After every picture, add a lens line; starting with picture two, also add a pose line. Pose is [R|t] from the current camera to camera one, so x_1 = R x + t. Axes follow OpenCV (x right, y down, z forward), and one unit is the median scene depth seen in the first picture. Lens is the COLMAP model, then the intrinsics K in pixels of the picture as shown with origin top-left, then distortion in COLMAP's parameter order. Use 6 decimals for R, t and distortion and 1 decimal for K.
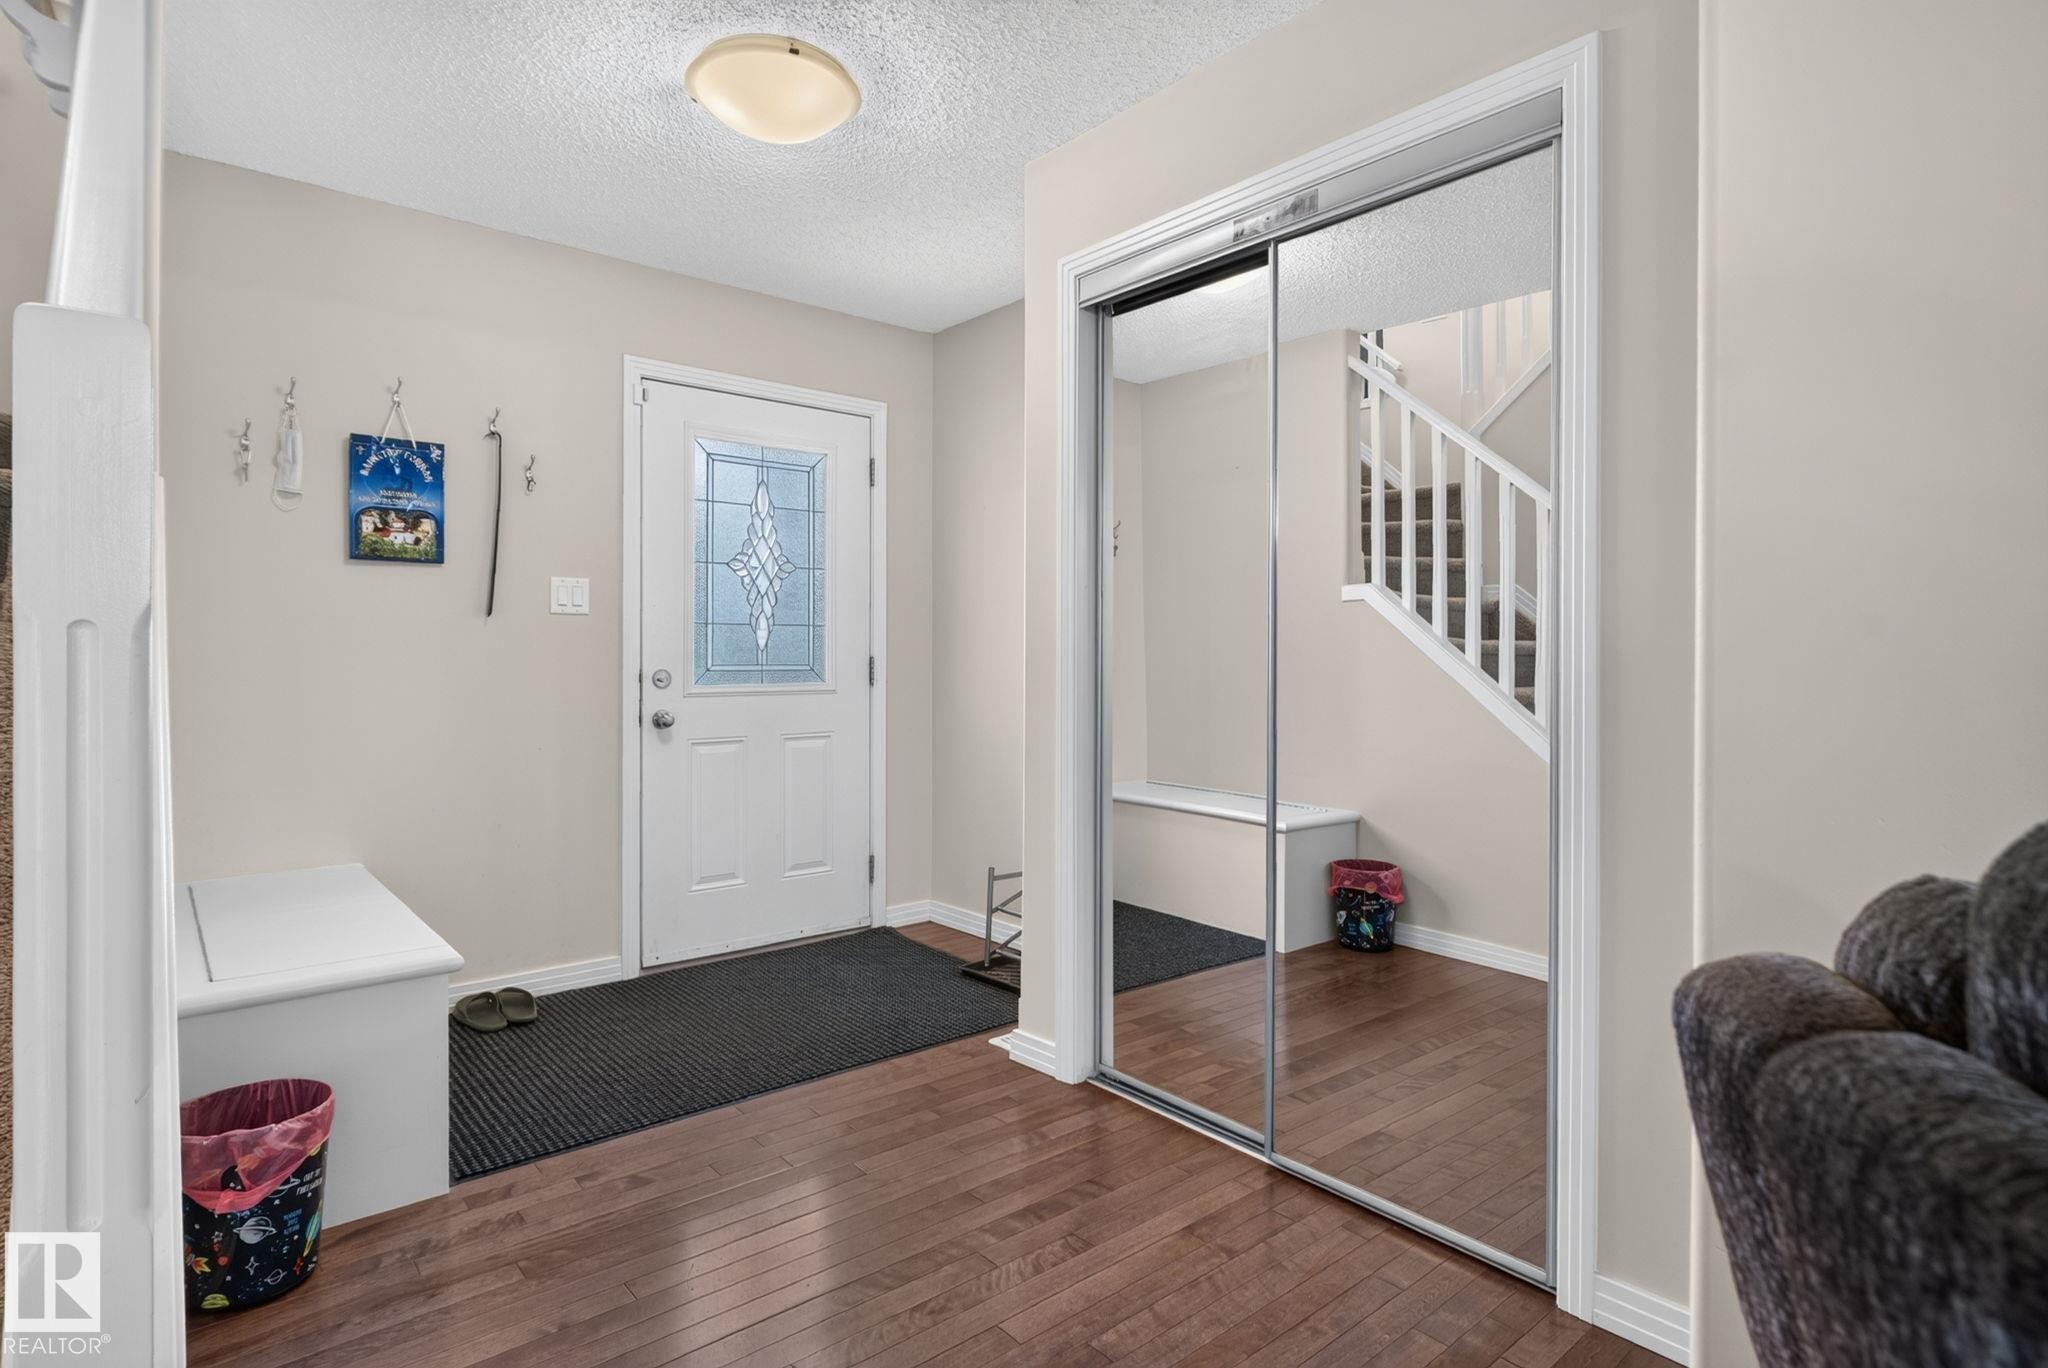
lens RADIAL K [[1067.4, 0, 1024.0], [0, 1067.4, 684.0], [0, 0, 1]] dist [0.000471, 0.000074]
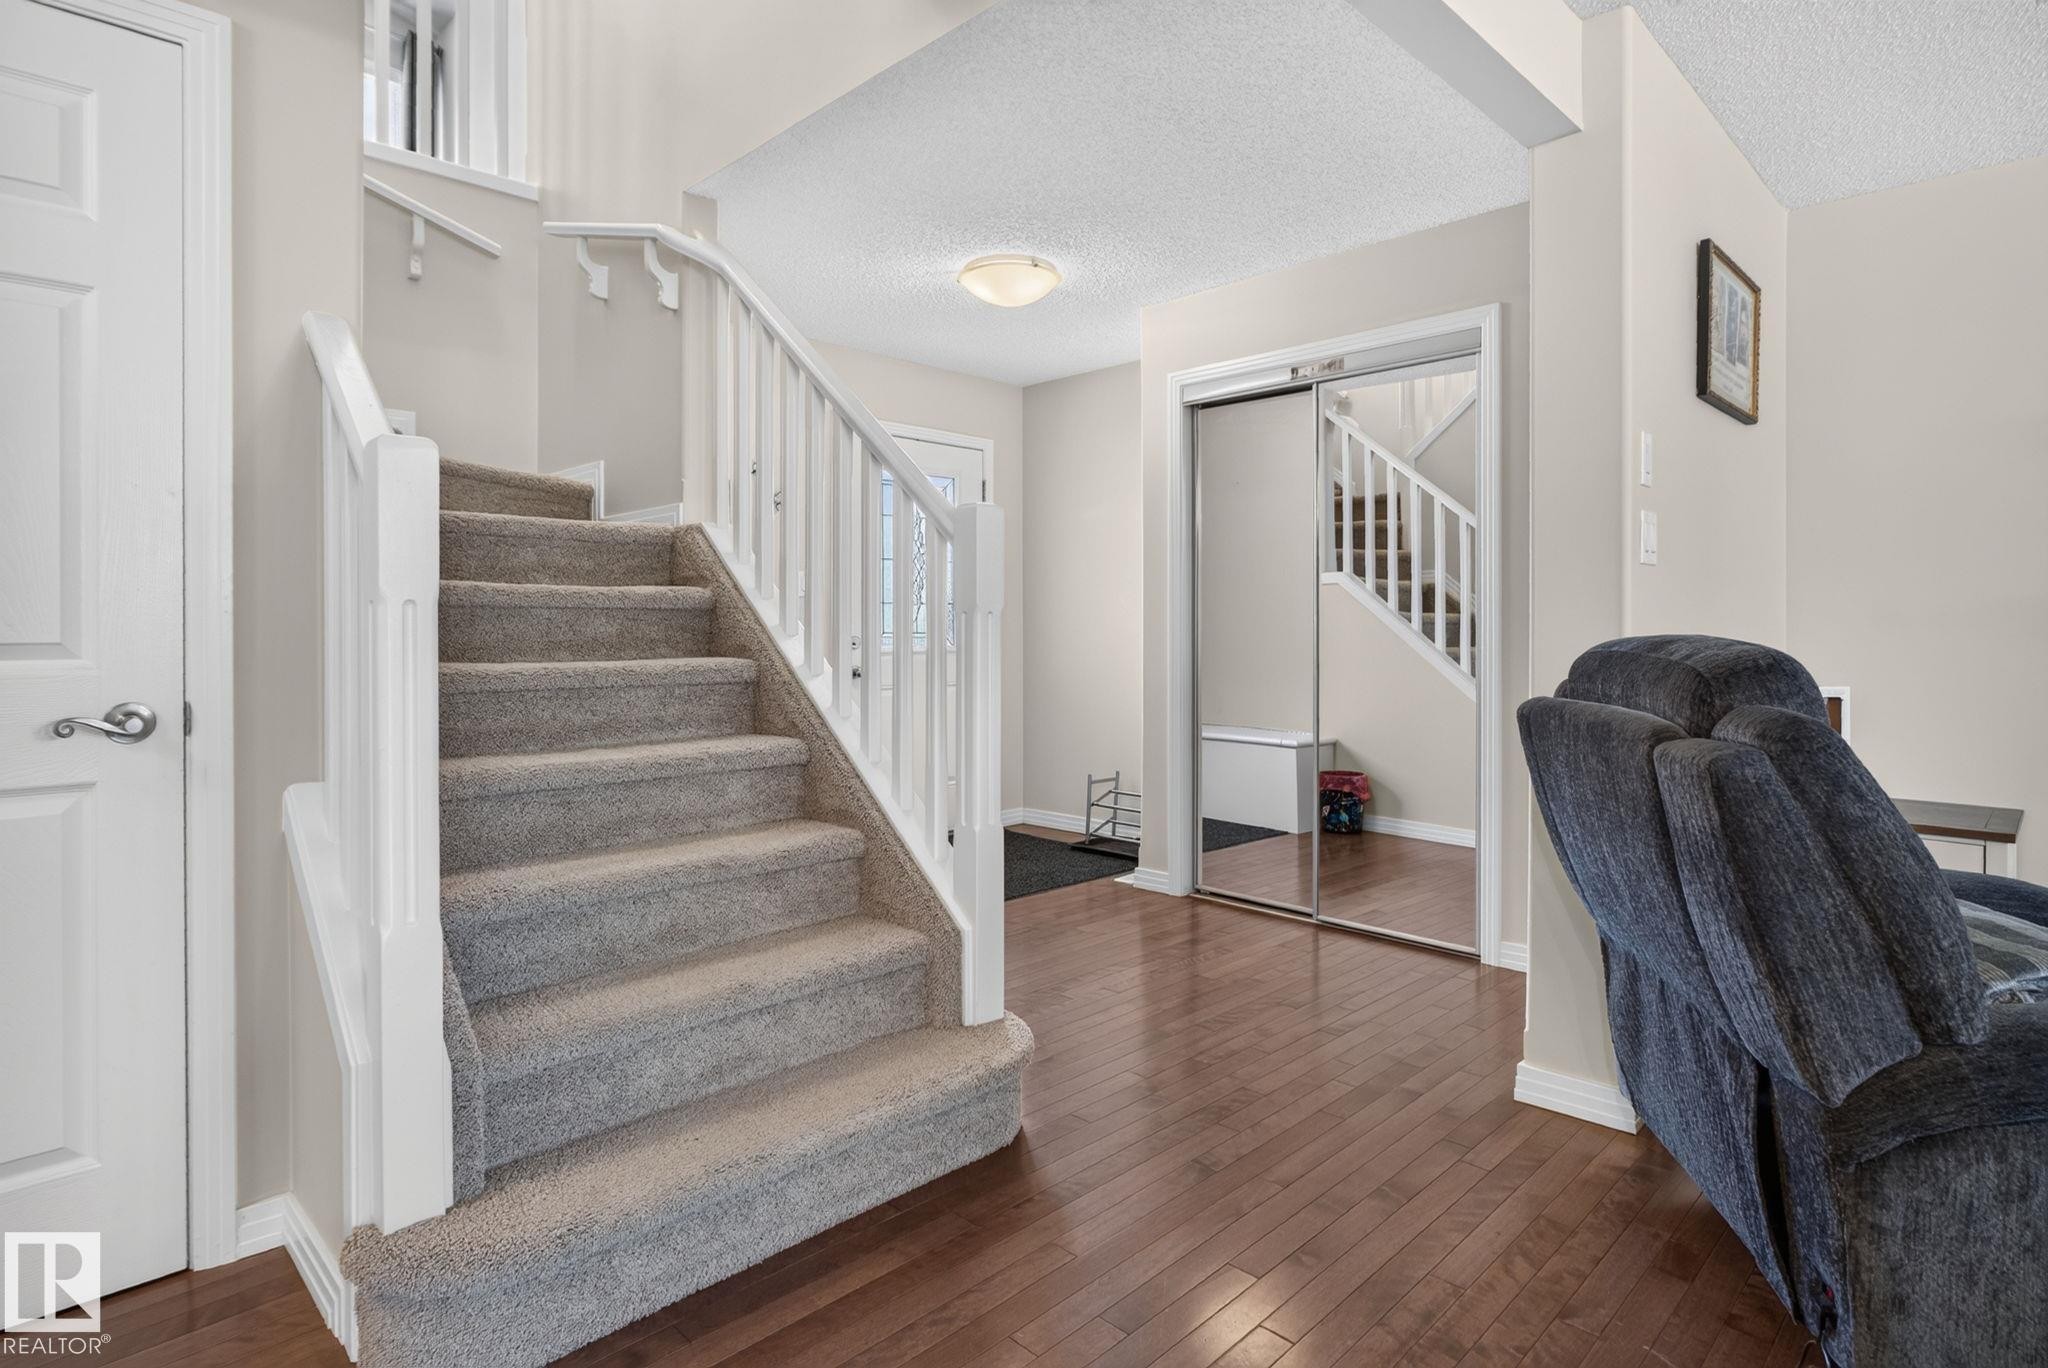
lens RADIAL K [[1056.9, 0, 1034.9], [0, 1056.9, 656.6], [0, 0, 1]] dist [-0.007410, 0.000232]
pose [[0.997072, -0.005698, 0.076262, -0.196355], [0.005181, 0.999962, 0.006975, 0.004103], [-0.076298, -0.006560, 0.997063, -0.368611]]
